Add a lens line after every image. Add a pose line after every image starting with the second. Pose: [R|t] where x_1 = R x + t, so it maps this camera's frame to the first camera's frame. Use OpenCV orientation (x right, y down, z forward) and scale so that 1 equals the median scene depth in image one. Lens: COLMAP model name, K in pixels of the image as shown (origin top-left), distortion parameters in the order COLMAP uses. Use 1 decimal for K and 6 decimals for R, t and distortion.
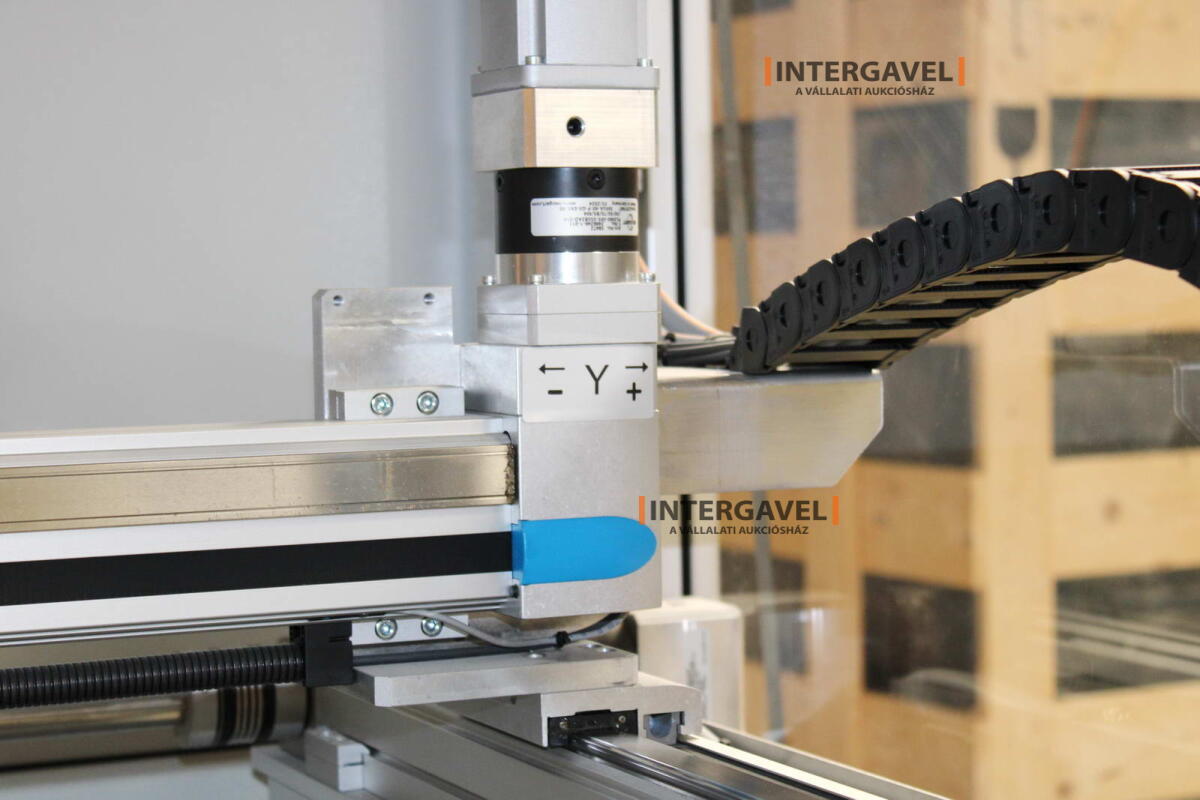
lens RADIAL K [[2640.9, 0, 603.5], [0, 2640.9, 401.5], [0, 0, 1]] dist [0.280451, 0.000000]
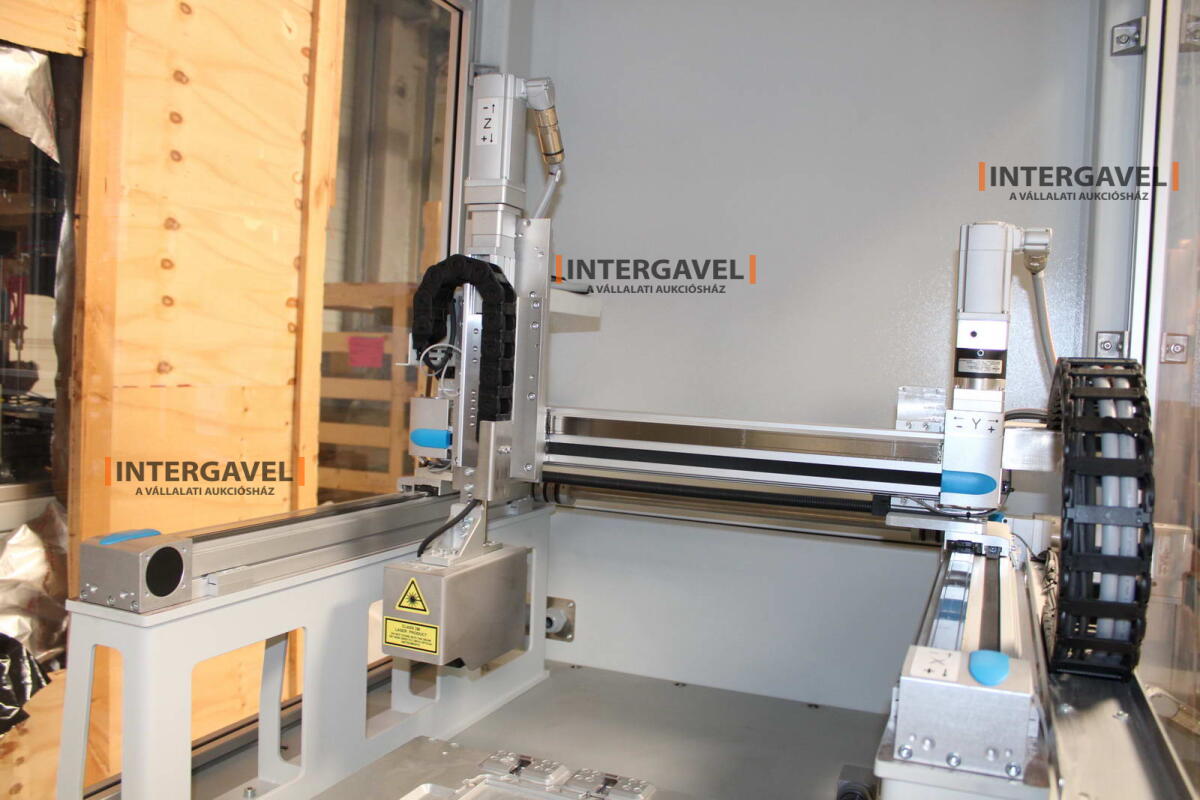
lens RADIAL K [[989.9, 0, 594.2], [0, 989.9, 404.7], [0, 0, 1]] dist [-0.154674, 0.109744]
pose [[0.681544, 0.083661, -0.726979, 0.463189], [-0.092373, 0.995332, 0.027943, -0.019710], [0.725923, 0.048109, 0.686091, -0.002119]]
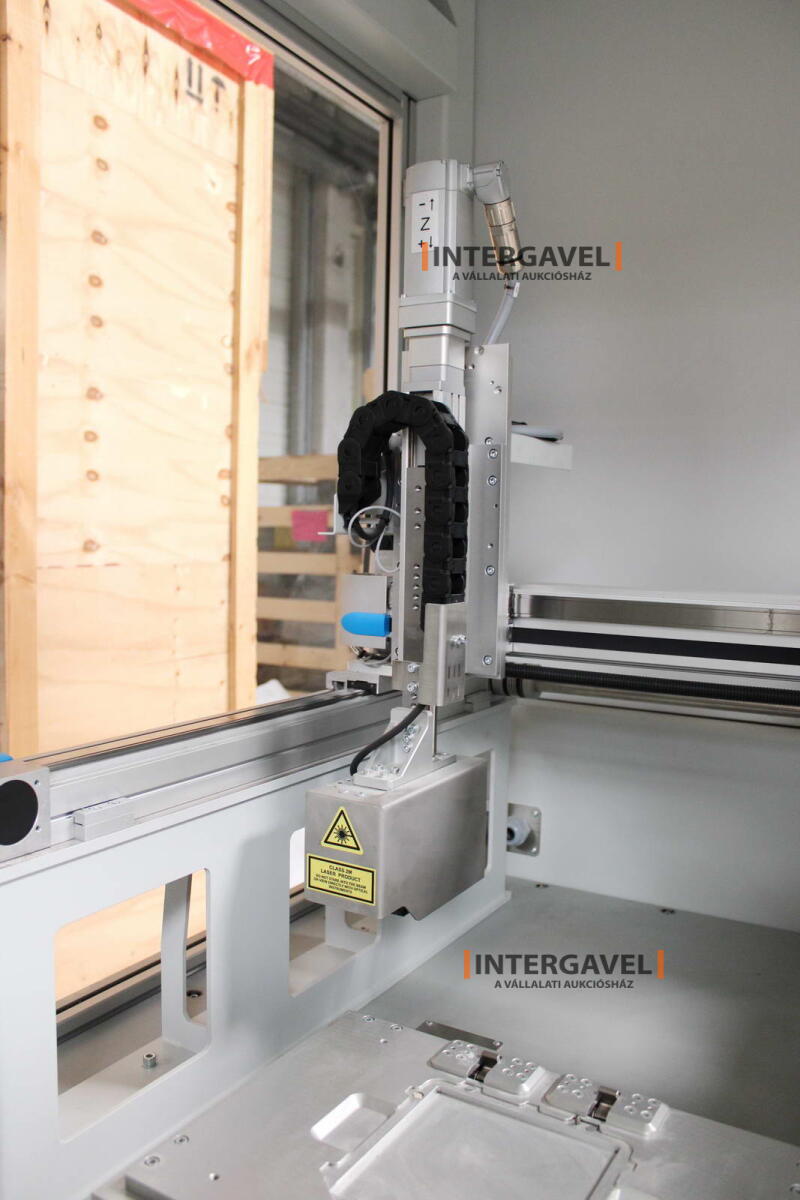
lens RADIAL K [[989.9, 0, 389.5], [0, 989.9, 599.7], [0, 0, 1]] dist [-0.154674, 0.109744]
pose [[0.564006, 0.091553, -0.820680, 0.265166], [-0.067420, 0.995622, 0.064735, -0.016031], [0.823014, 0.018820, 0.567709, 0.148018]]
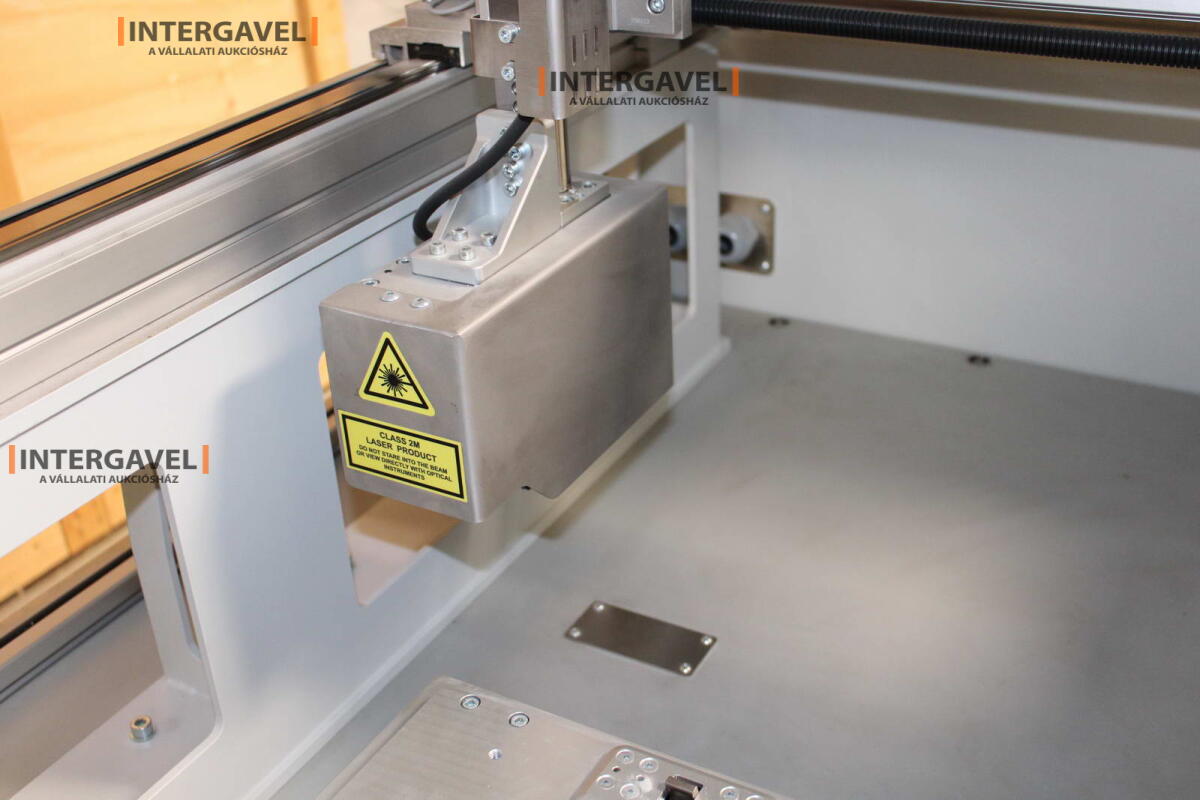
lens RADIAL K [[1336.2, 0, 605.0], [0, 1336.2, 396.9], [0, 0, 1]] dist [-0.047081, 0.000000]
pose [[0.595942, 0.375404, -0.709877, 0.071673], [-0.004187, 0.885441, 0.464732, -0.036175], [0.803017, -0.273981, 0.529243, 0.341769]]
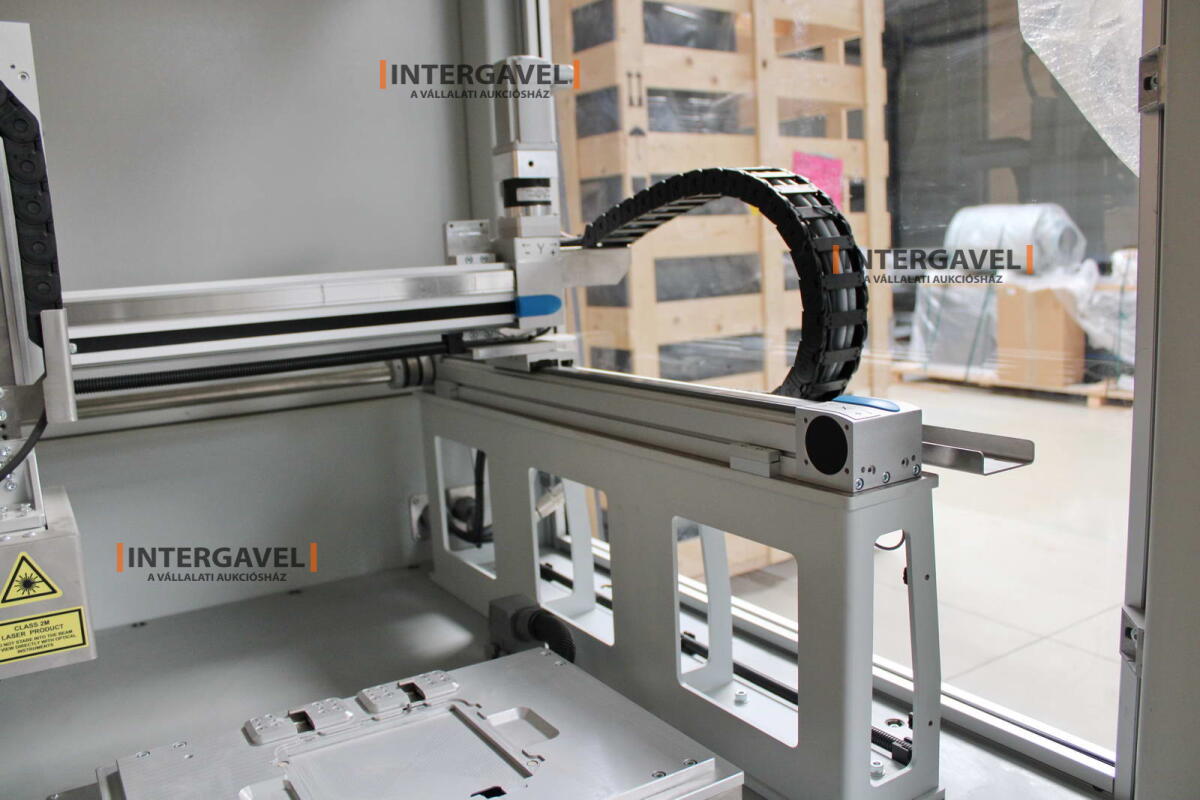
lens RADIAL K [[989.9, 0, 601.3], [0, 989.9, 395.4], [0, 0, 1]] dist [-0.154674, 0.109744]
pose [[0.991320, -0.048333, 0.122264, -0.078514], [0.036129, 0.994318, 0.100136, 0.046973], [-0.126409, -0.094849, 0.987433, -0.123659]]
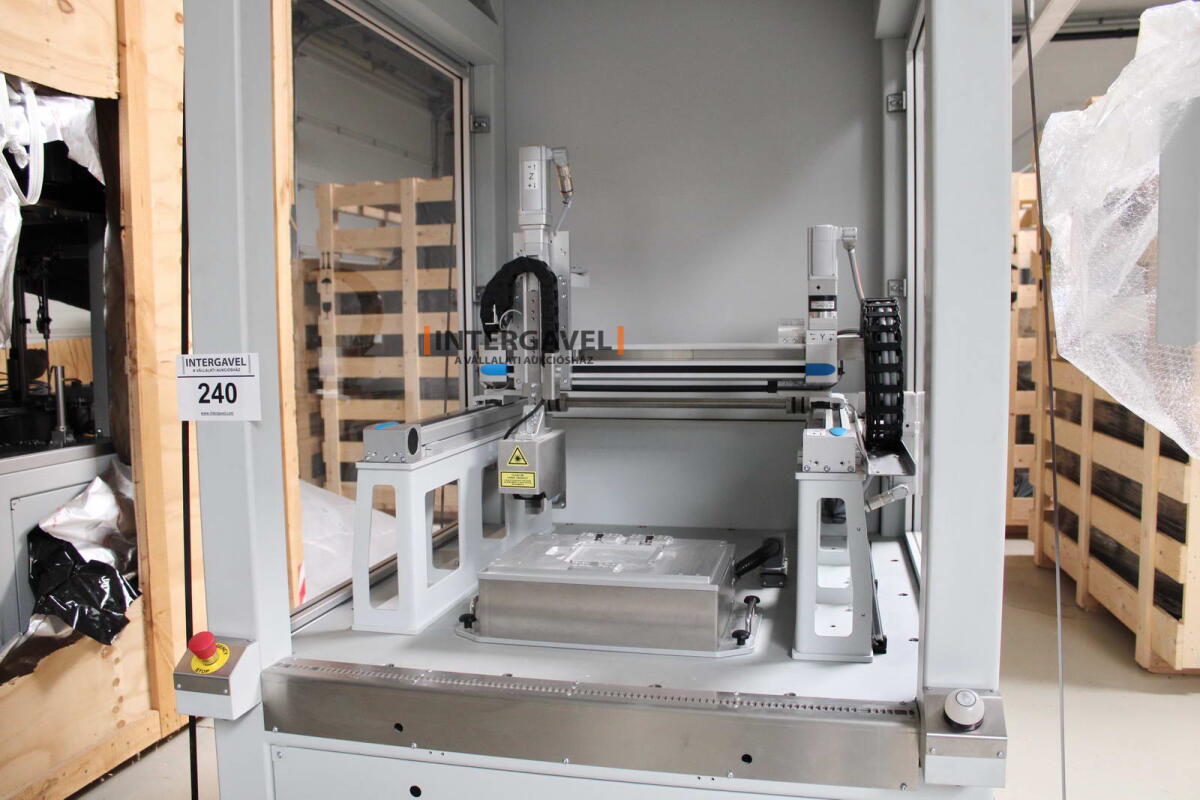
lens RADIAL K [[989.9, 0, 581.0], [0, 989.9, 403.3], [0, 0, 1]] dist [-0.154674, 0.109744]
pose [[0.784715, 0.061644, -0.616784, 0.801036], [-0.029077, 0.997608, 0.062711, 0.014554], [0.619175, -0.031276, 0.784630, -0.773396]]
